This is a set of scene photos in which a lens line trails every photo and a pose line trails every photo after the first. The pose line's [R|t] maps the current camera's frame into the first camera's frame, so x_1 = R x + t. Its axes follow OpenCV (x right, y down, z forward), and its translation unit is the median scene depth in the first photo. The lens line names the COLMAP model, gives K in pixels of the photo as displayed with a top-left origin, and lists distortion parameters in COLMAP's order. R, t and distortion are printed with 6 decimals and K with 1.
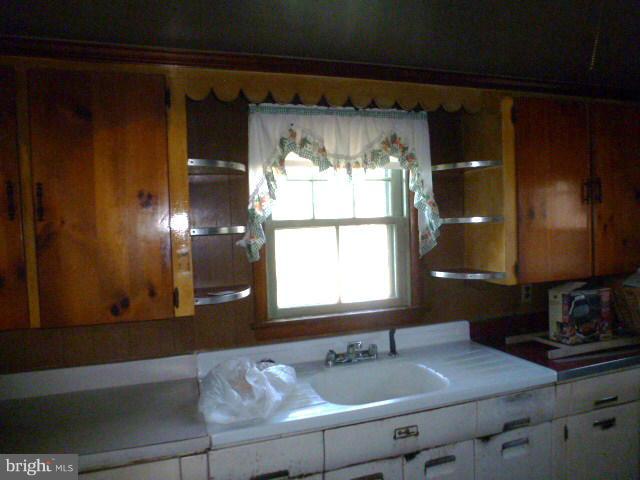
lens RADIAL K [[463.5, 0, 319.4], [0, 463.5, 242.4], [0, 0, 1]] dist [-0.023333, 0.001757]
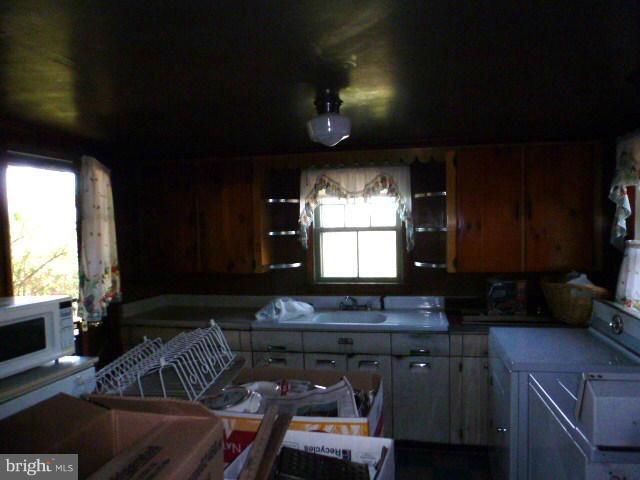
lens RADIAL K [[463.5, 0, 320.9], [0, 463.5, 238.9], [0, 0, 1]] dist [-0.023333, 0.001757]
pose [[0.858640, 0.031741, -0.511595, 0.837018], [-0.027719, 0.999496, 0.015489, -0.032145], [0.511829, 0.000881, 0.859087, -0.551821]]
